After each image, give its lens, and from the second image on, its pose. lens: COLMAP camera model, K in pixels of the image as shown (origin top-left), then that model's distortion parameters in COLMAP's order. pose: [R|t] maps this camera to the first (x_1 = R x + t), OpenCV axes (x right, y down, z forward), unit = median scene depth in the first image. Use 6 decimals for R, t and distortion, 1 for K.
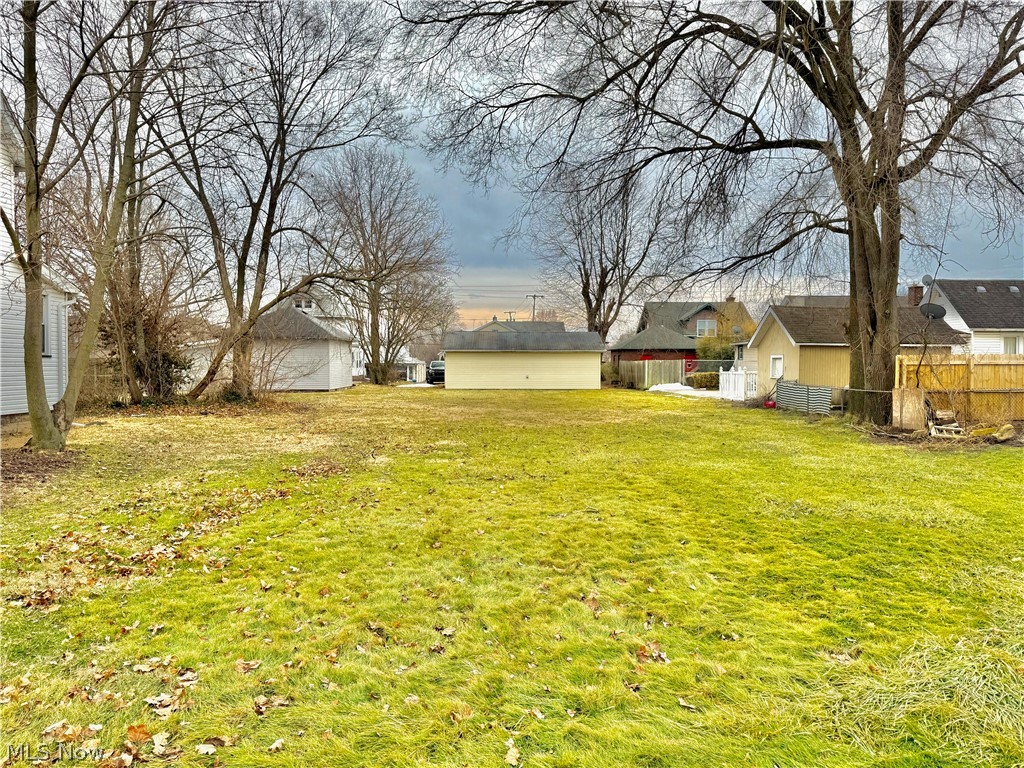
lens RADIAL K [[715.0, 0, 512.0], [0, 715.0, 384.0], [0, 0, 1]] dist [0.097151, -0.109293]
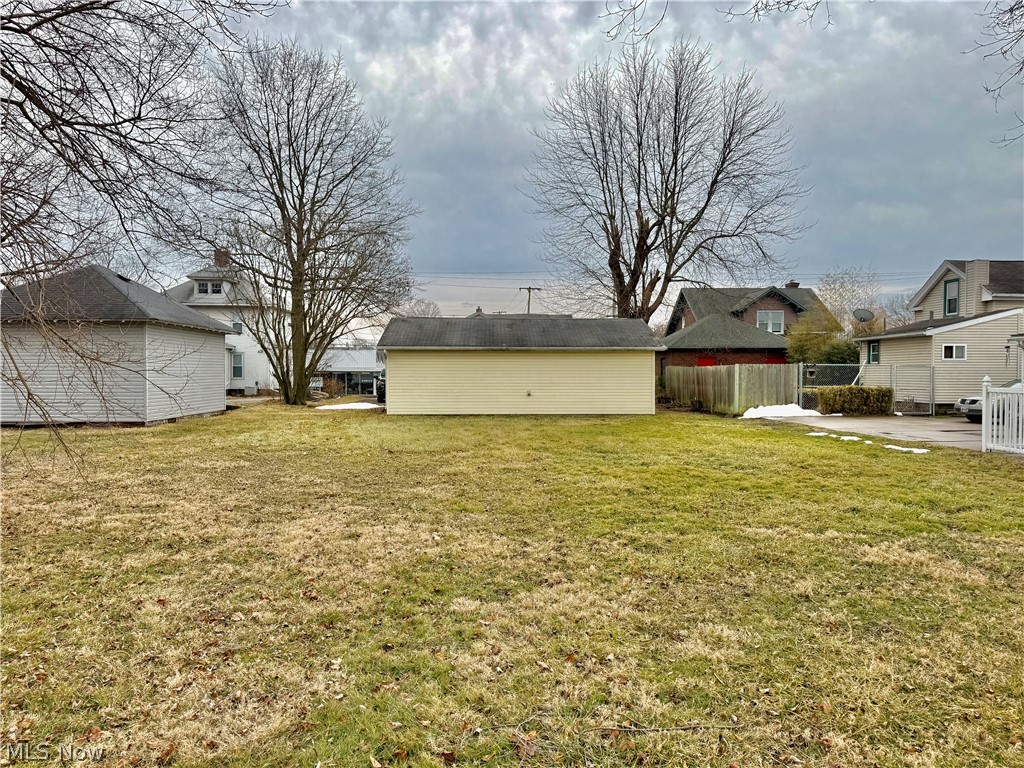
lens RADIAL K [[715.0, 0, 512.0], [0, 715.0, 384.0], [0, 0, 1]] dist [0.097151, -0.109293]
pose [[0.999908, -0.001945, 0.013432, 0.000056], [0.002099, 0.999932, -0.011504, -0.009172], [-0.013408, 0.011531, 0.999844, 0.351370]]
